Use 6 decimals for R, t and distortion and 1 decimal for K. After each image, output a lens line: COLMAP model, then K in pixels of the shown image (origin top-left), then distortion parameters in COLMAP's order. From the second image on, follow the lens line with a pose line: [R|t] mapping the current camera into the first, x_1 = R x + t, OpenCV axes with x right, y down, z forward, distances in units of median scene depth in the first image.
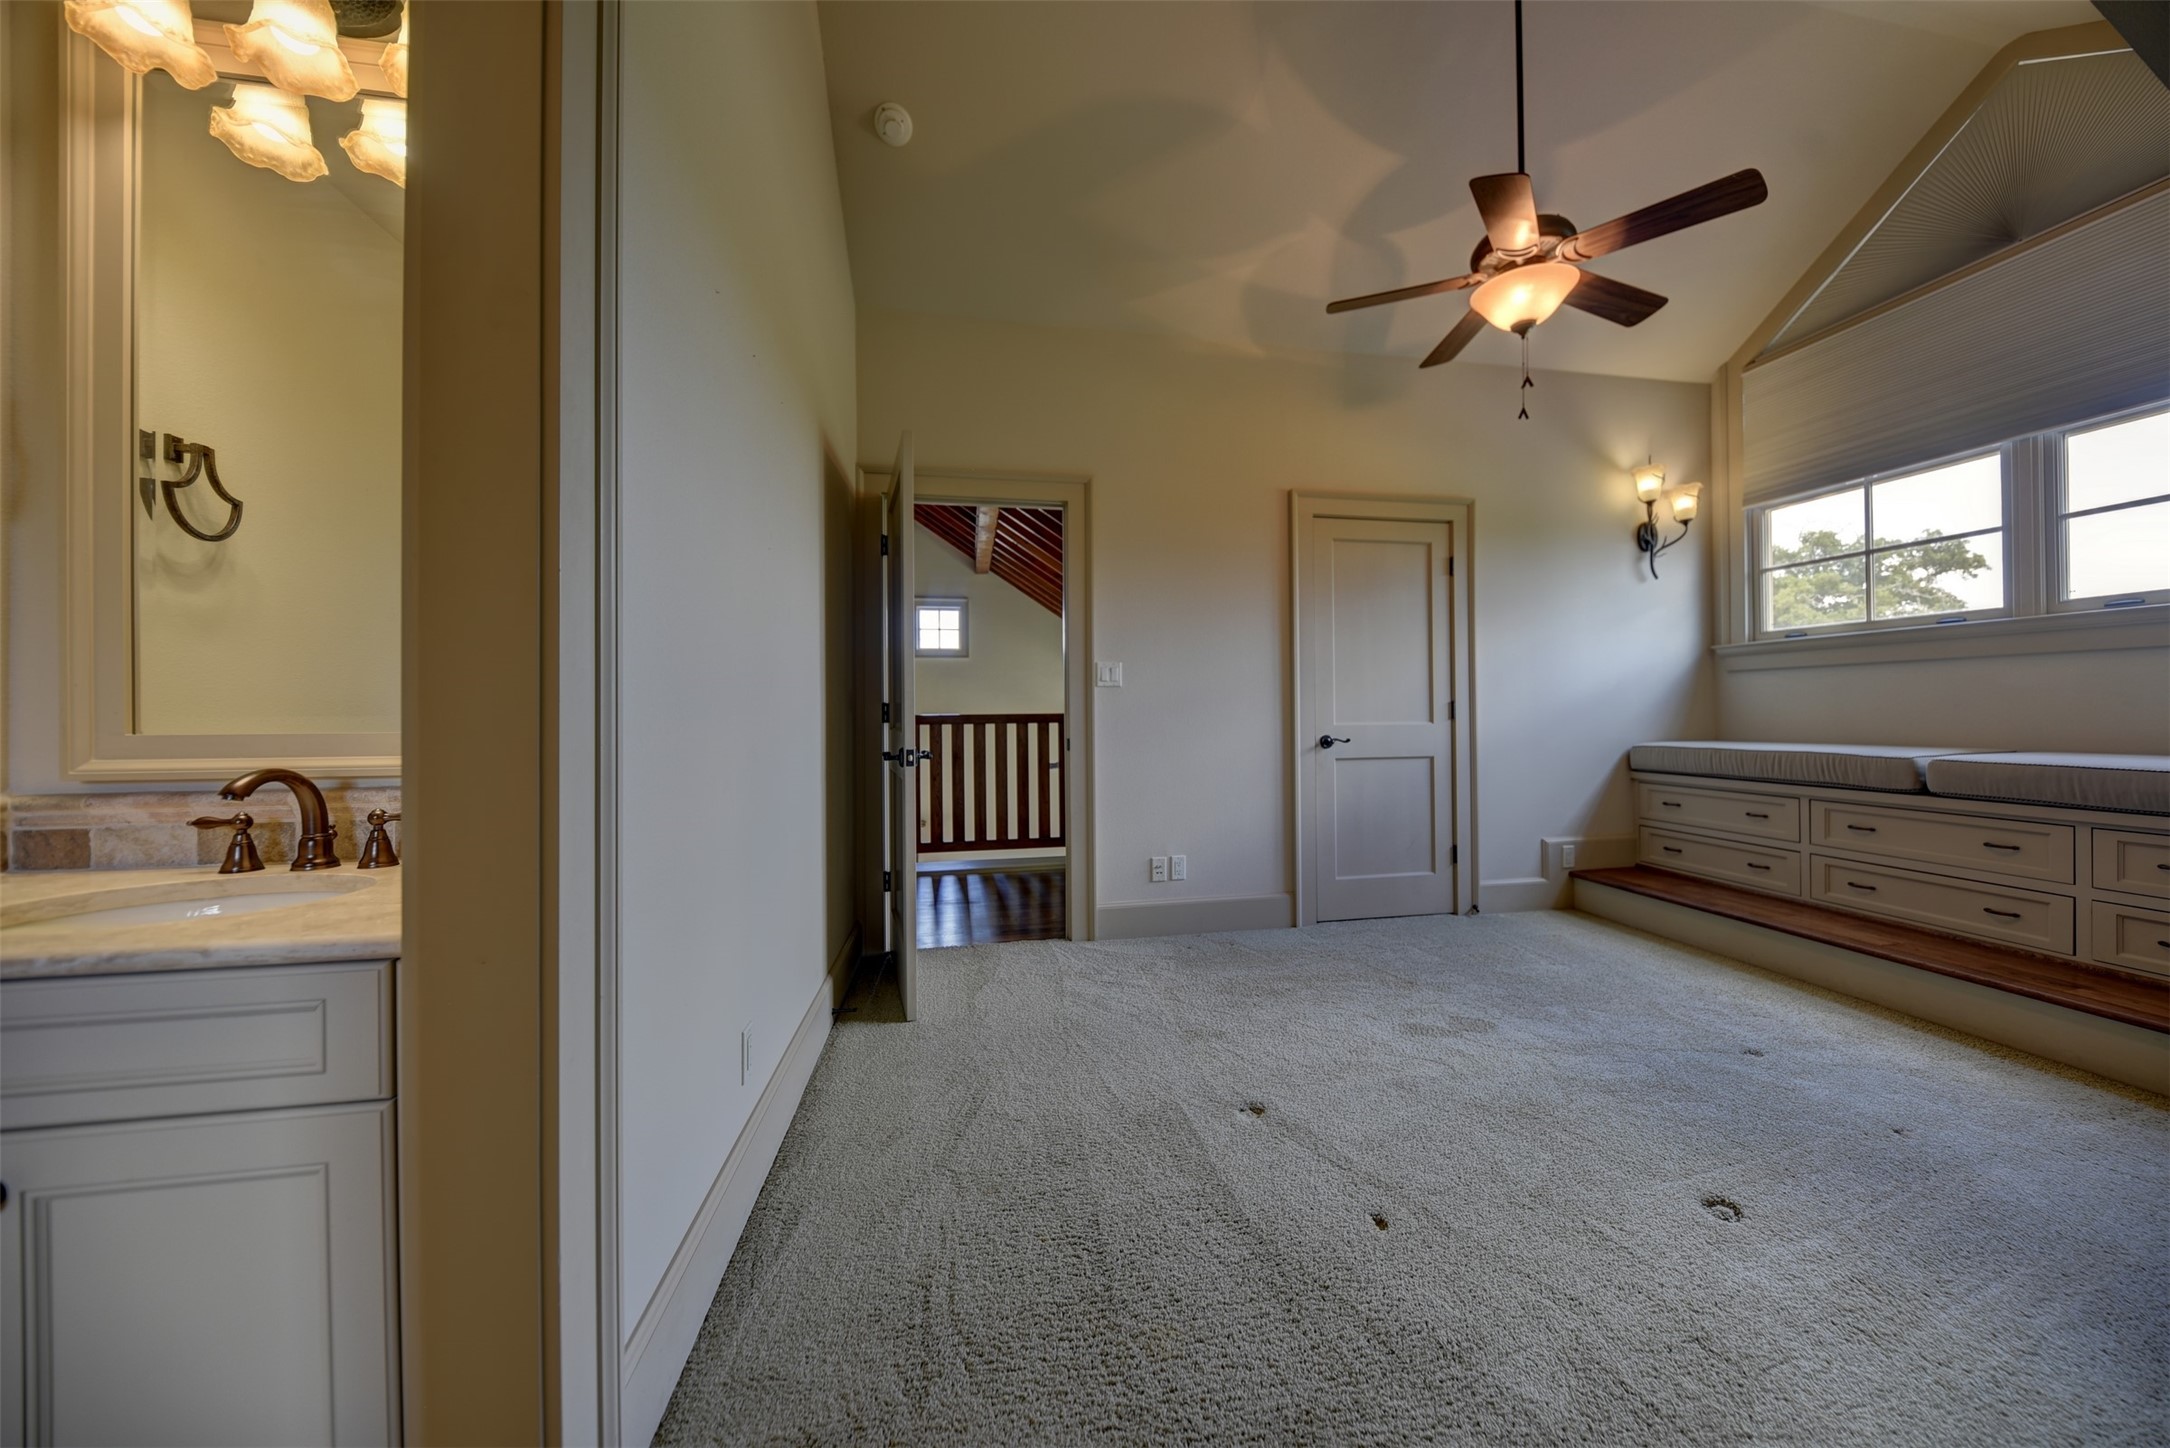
lens RADIAL K [[747.5, 0, 1083.8], [0, 747.5, 726.9], [0, 0, 1]] dist [-0.000131, -0.001606]
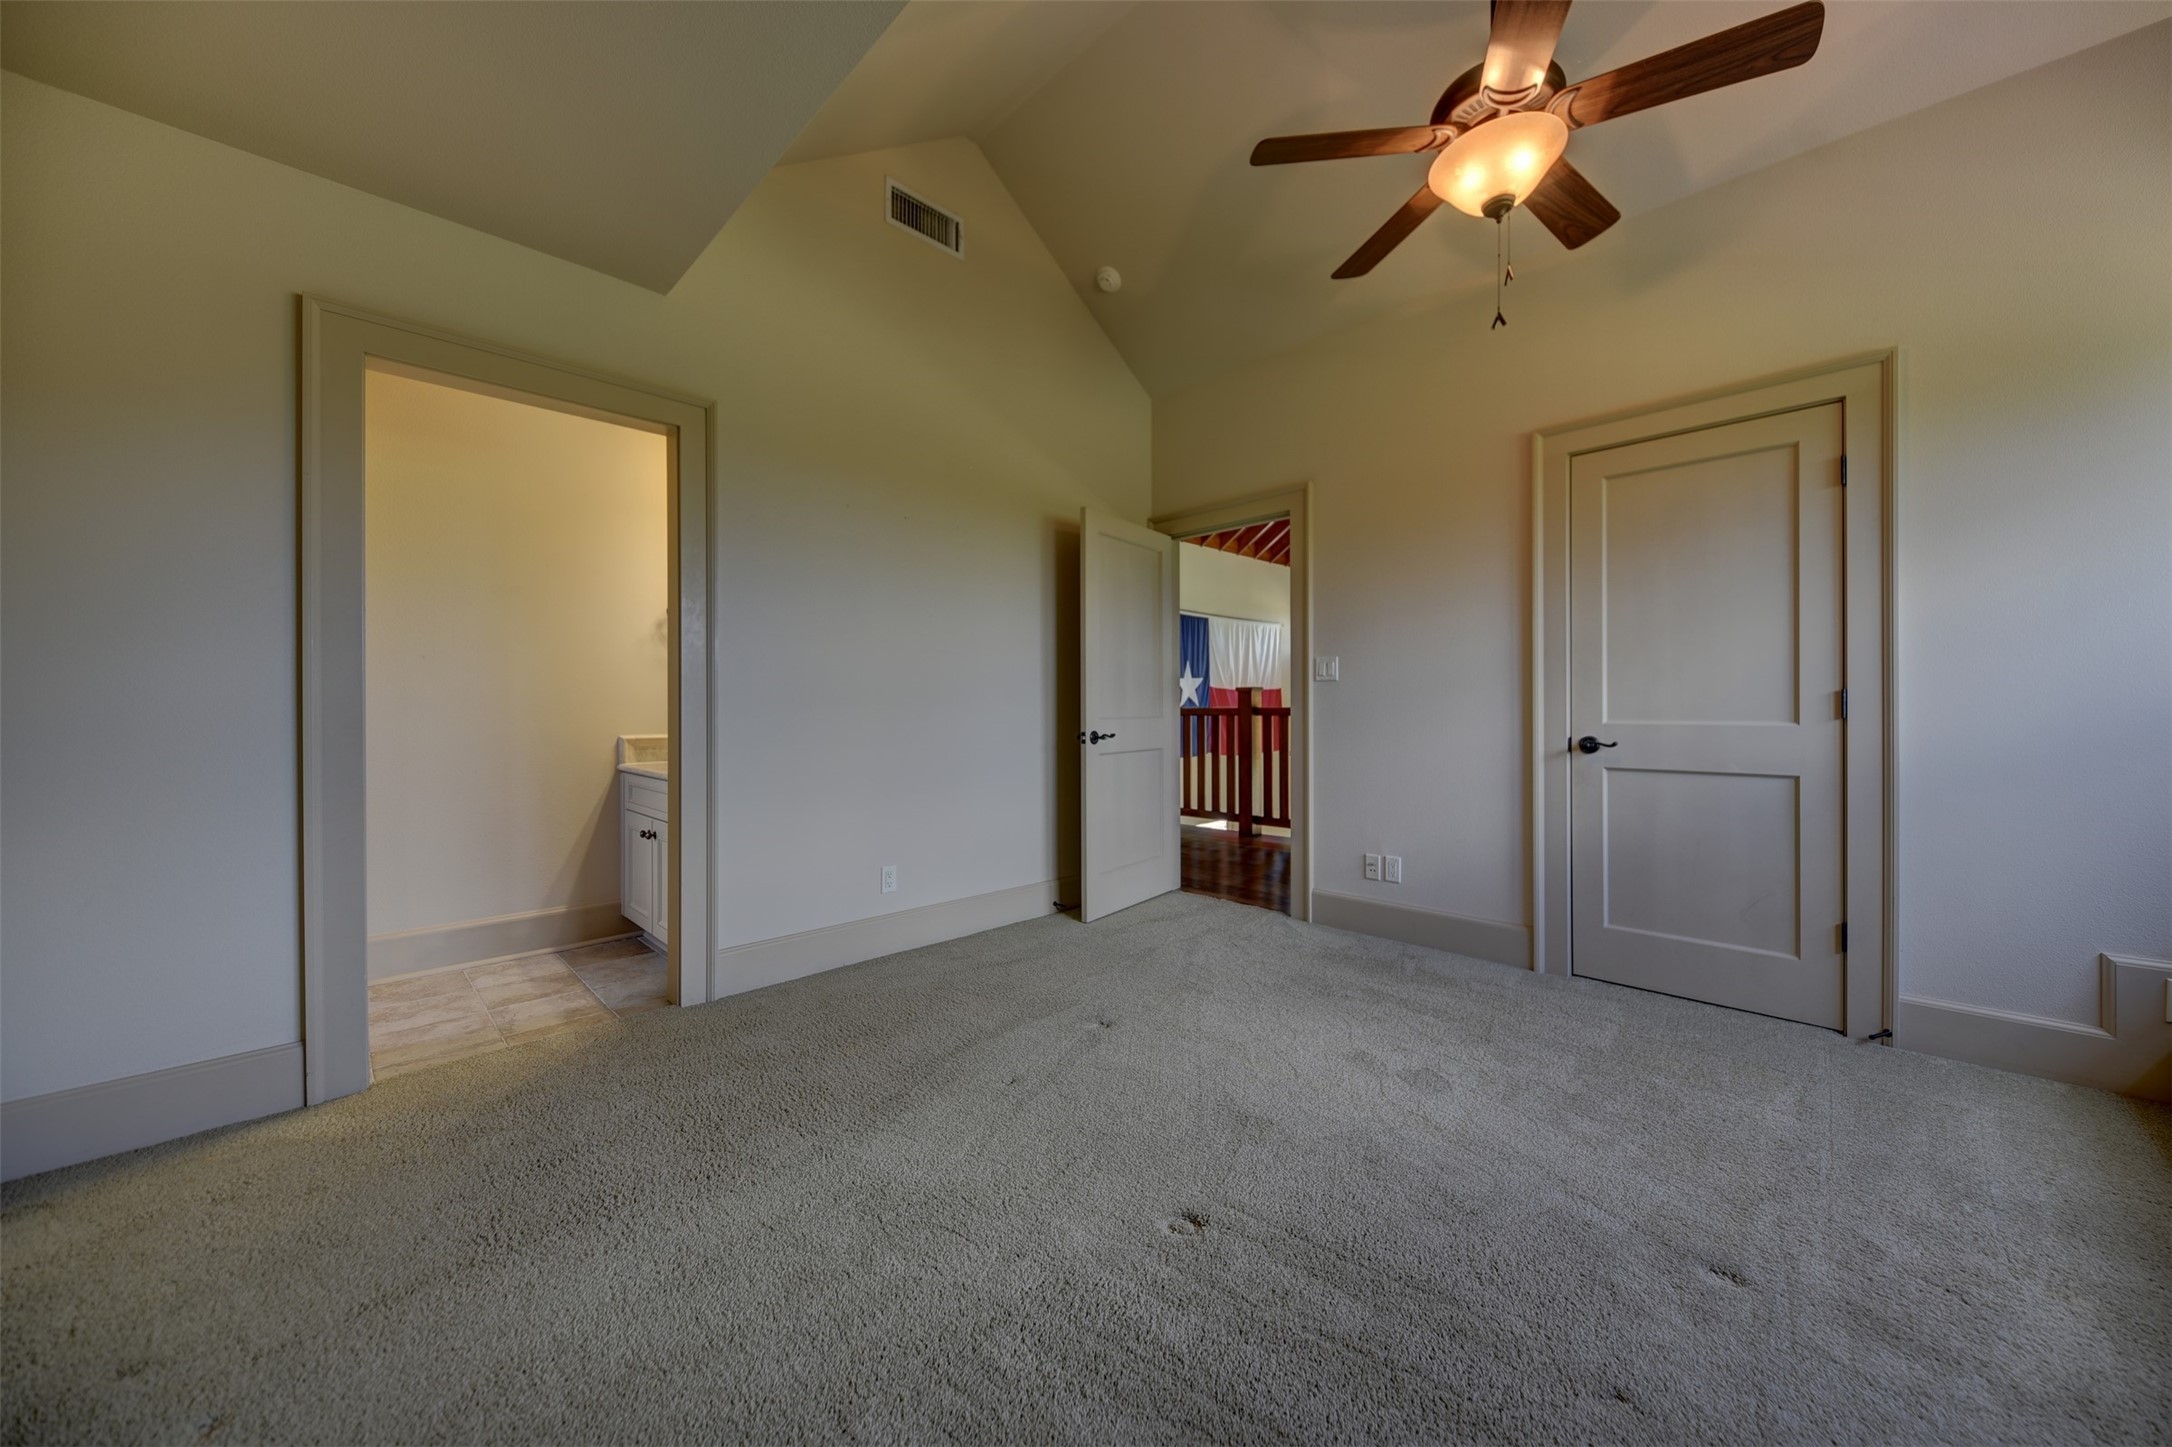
lens RADIAL K [[779.6, 0, 1132.4], [0, 779.6, 720.6], [0, 0, 1]] dist [0.010371, -0.000639]
pose [[0.576949, 0.020419, -0.816525, 0.743987], [-0.011551, 0.999791, 0.016840, -0.013754], [0.816698, -0.000285, 0.577065, 0.156779]]
